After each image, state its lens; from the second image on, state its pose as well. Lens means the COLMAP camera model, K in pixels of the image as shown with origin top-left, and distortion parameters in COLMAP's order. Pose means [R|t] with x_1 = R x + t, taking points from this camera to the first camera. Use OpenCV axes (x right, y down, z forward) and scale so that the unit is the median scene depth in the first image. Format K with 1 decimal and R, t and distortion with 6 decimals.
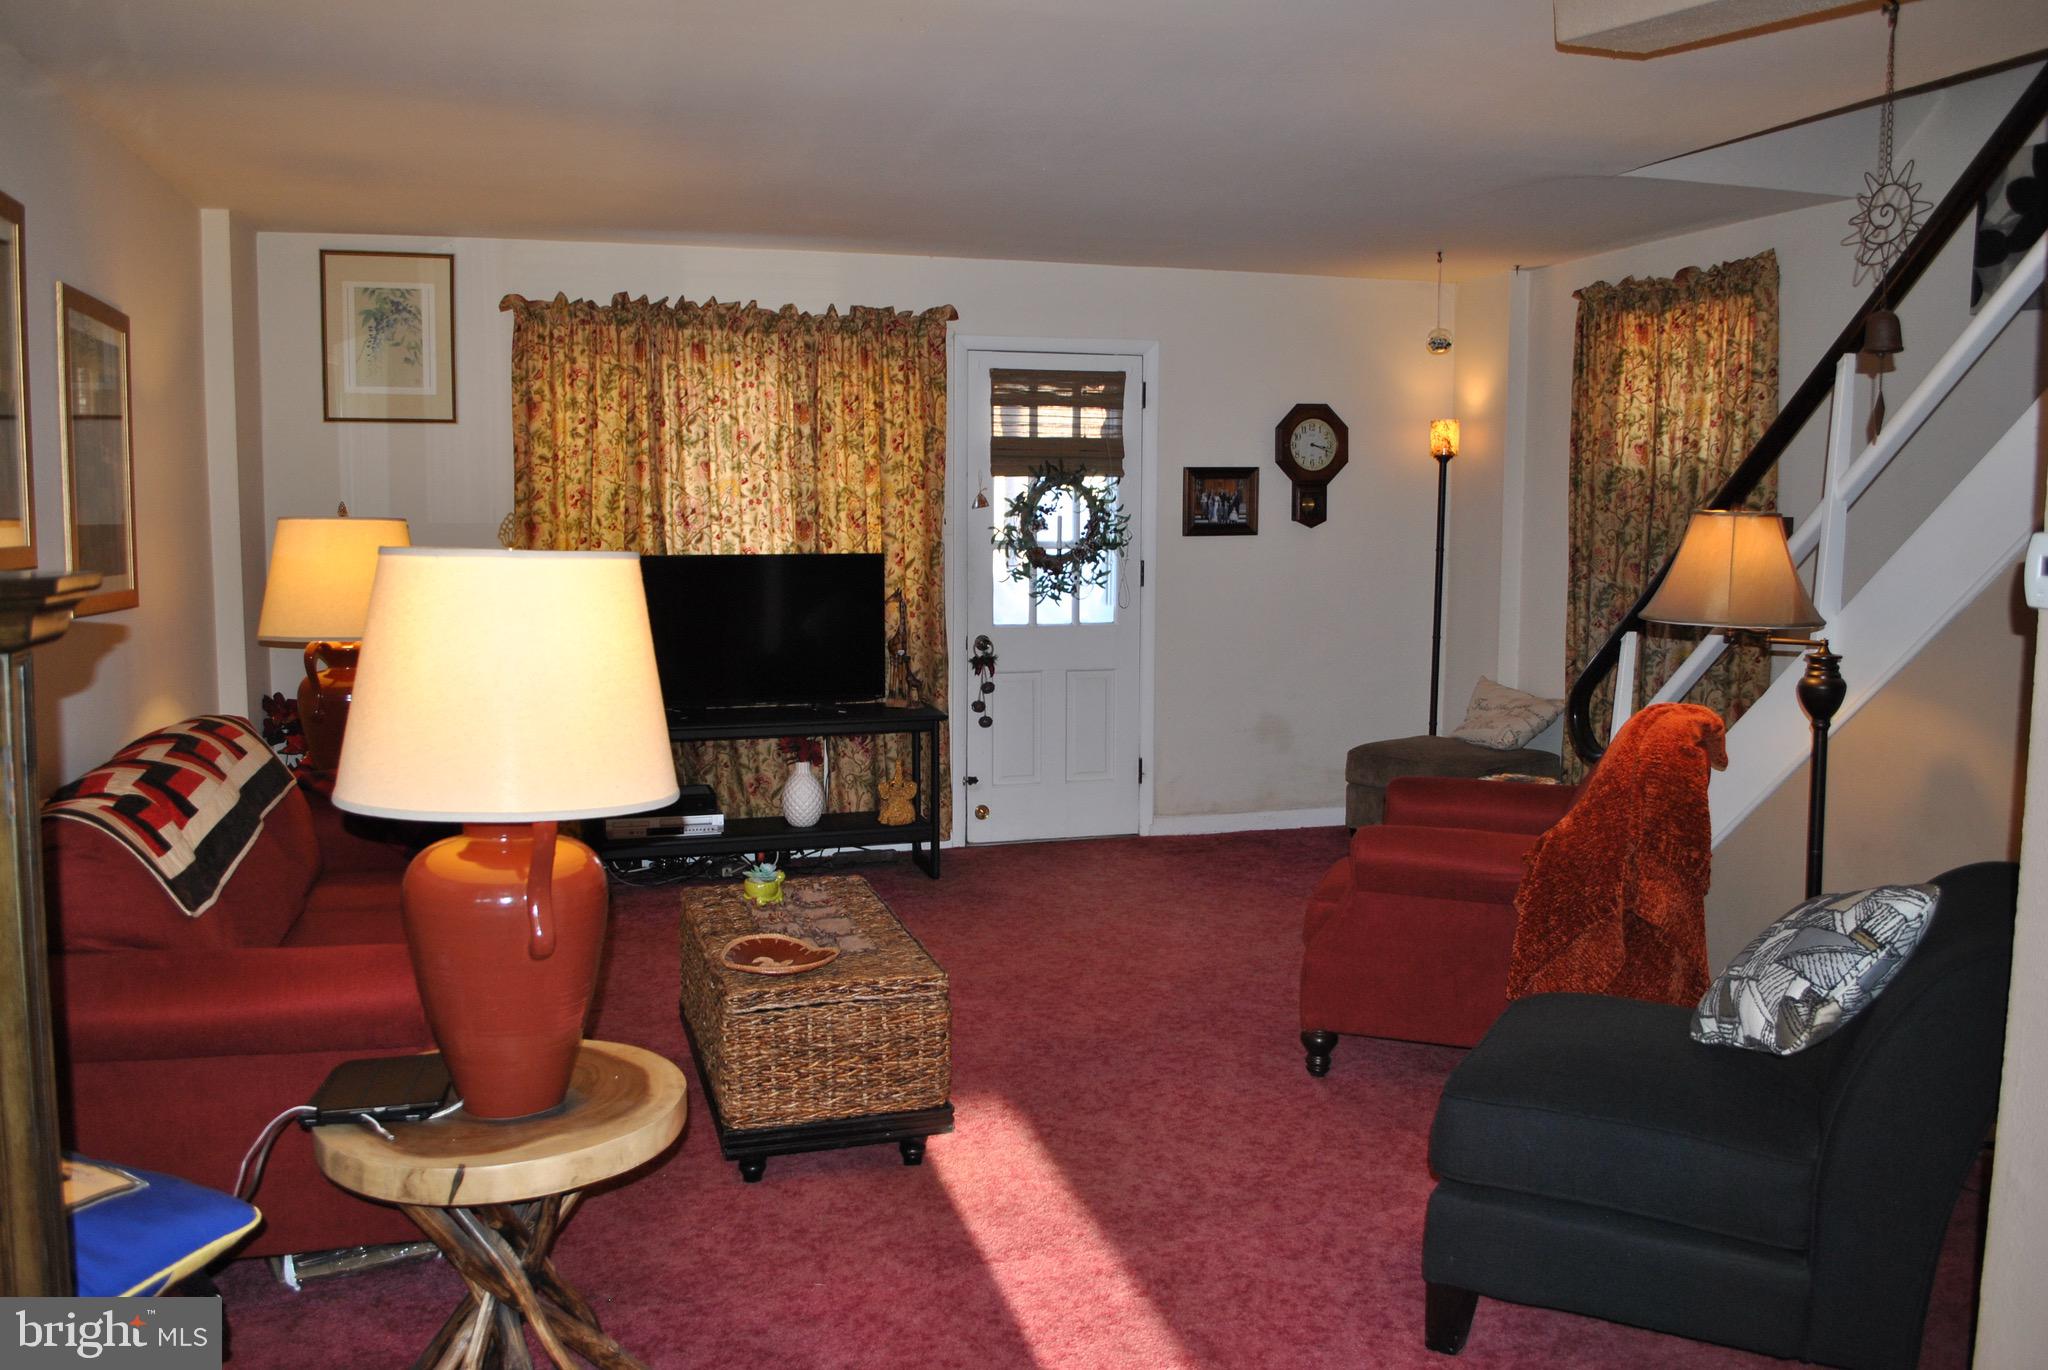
lens RADIAL K [[1619.6, 0, 1022.9], [0, 1619.6, 689.3], [0, 0, 1]] dist [-0.083948, 0.004237]
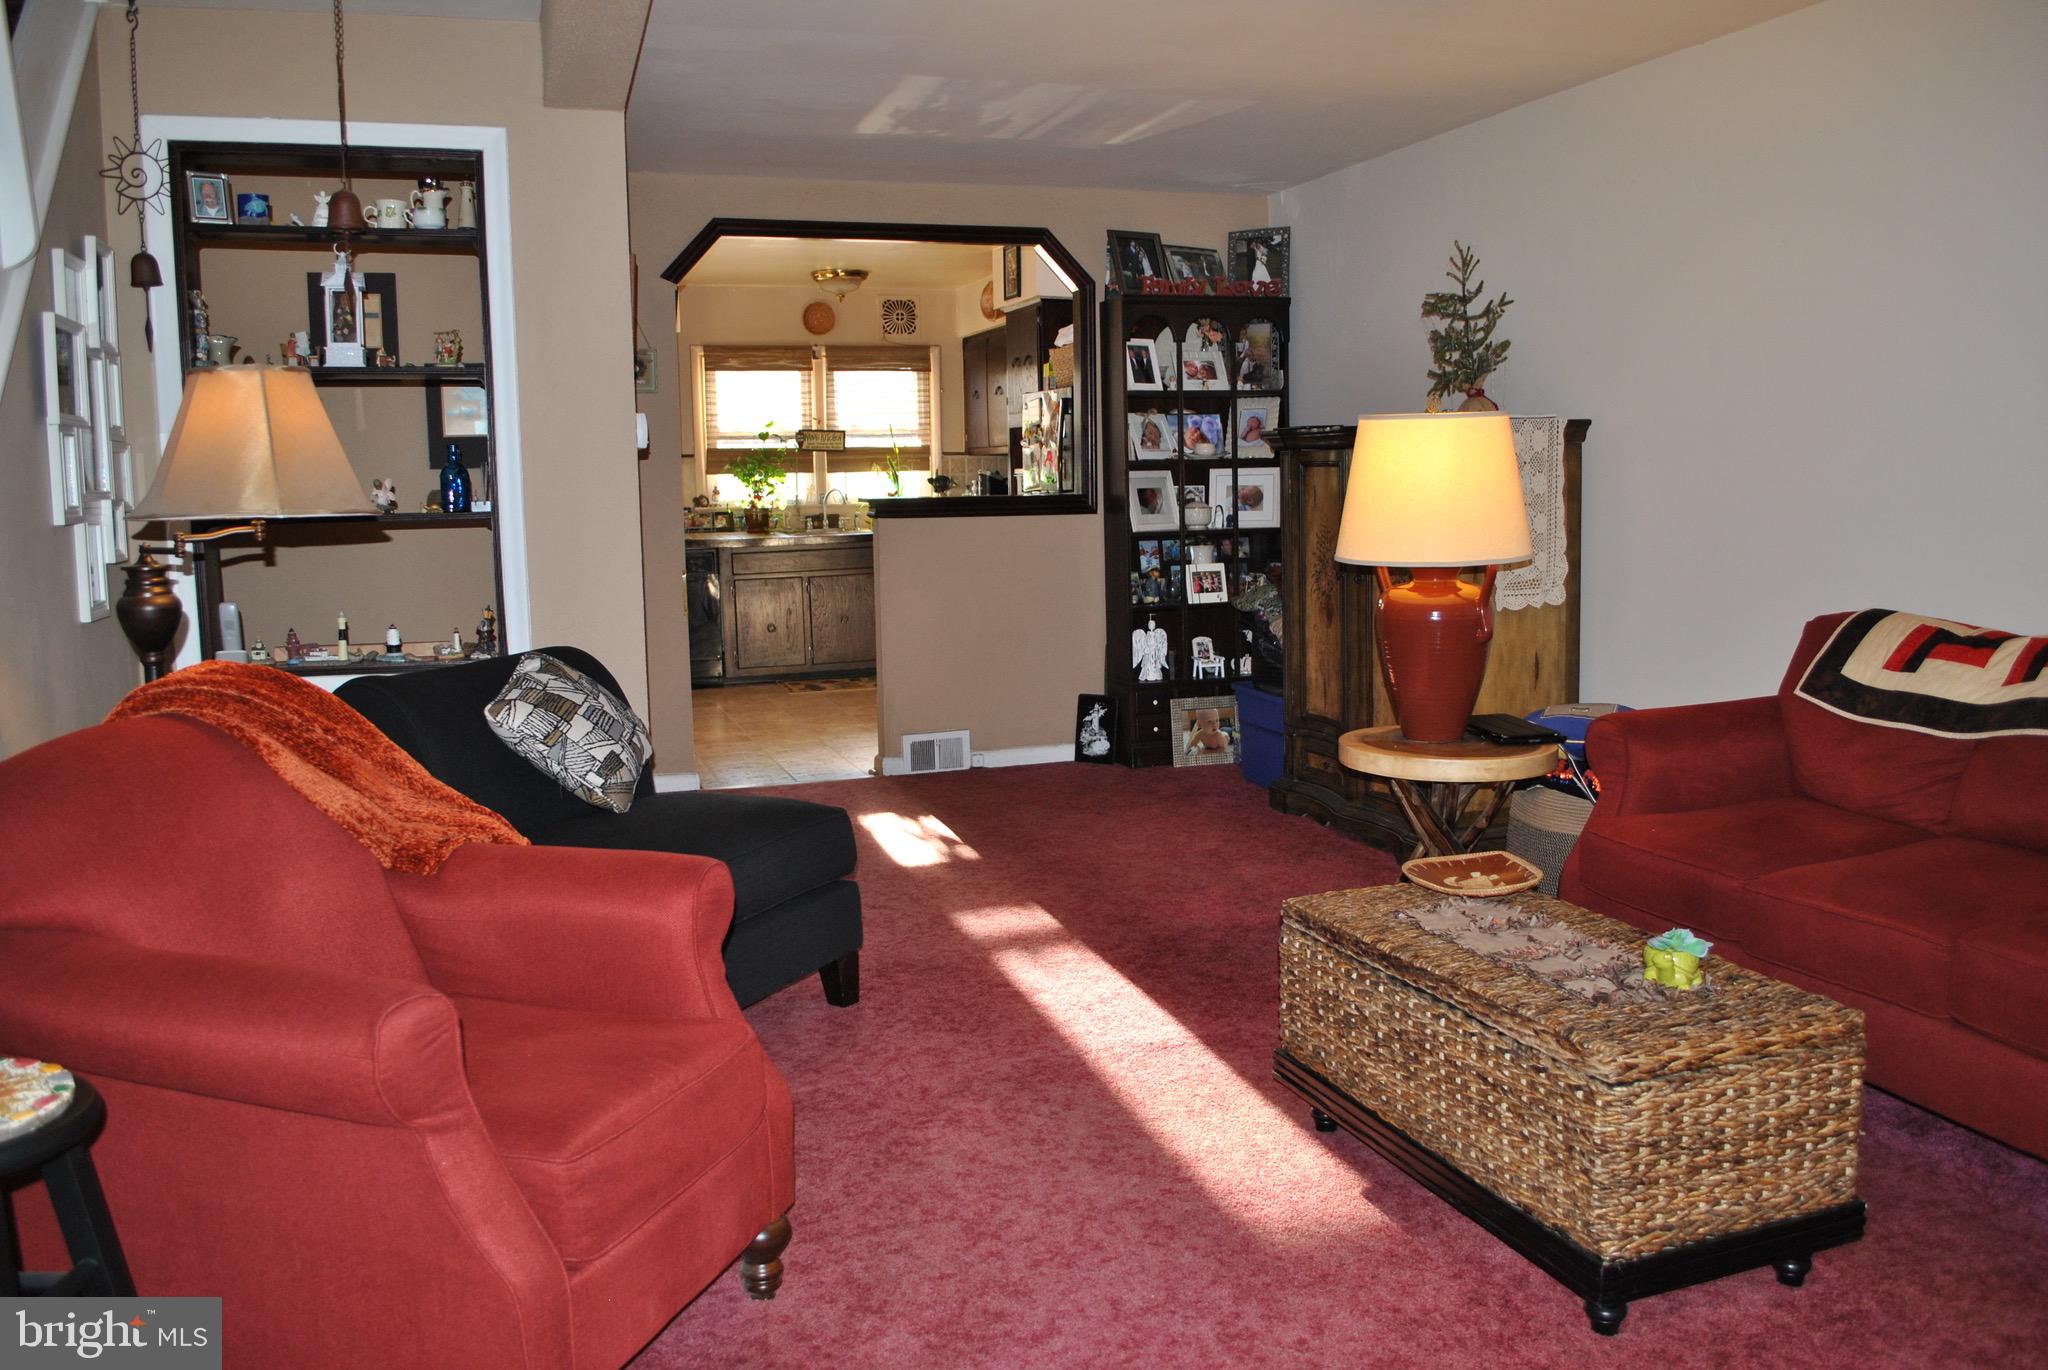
lens RADIAL K [[1619.6, 0, 1023.3], [0, 1619.6, 678.1], [0, 0, 1]] dist [-0.083948, 0.004237]
pose [[-0.999375, 0.014979, -0.032024, 0.108856], [0.006812, 0.970424, 0.241312, -0.139210], [0.034692, 0.240943, -0.969919, 1.639240]]
